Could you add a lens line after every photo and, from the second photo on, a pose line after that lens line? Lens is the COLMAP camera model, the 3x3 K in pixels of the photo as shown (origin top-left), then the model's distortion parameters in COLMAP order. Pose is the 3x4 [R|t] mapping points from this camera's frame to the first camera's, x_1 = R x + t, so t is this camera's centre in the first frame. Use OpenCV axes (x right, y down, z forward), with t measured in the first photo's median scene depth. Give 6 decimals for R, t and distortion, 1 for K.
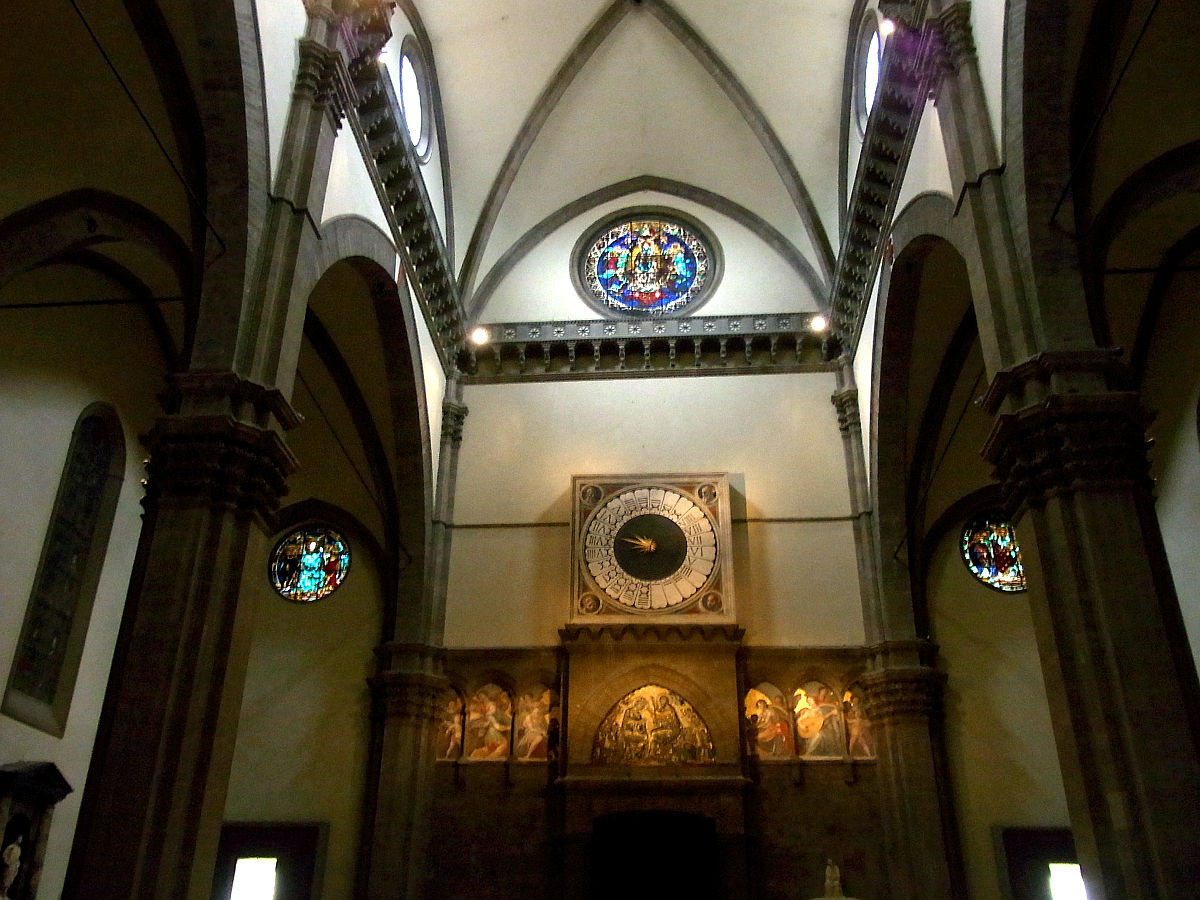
lens RADIAL K [[1017.7, 0, 600.0], [0, 1017.7, 450.0], [0, 0, 1]] dist [-0.075594, -0.000102]
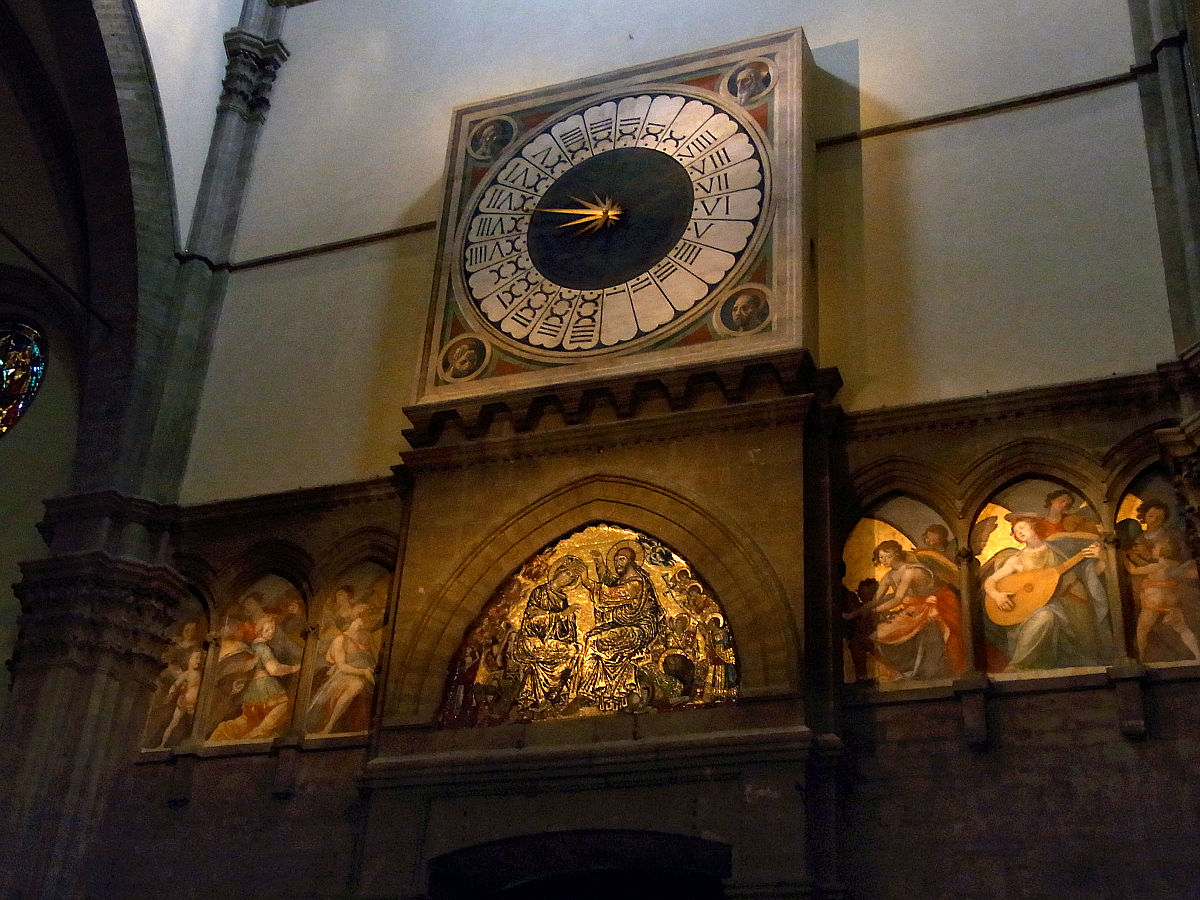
lens RADIAL K [[1517.9, 0, 600.0], [0, 1517.9, 450.0], [0, 0, 1]] dist [0.017758, 0.028848]
pose [[0.949979, -0.110513, -0.292109, 0.222787], [0.093471, 0.993036, -0.071713, 0.240754], [0.298000, 0.040822, 0.953693, 0.430891]]
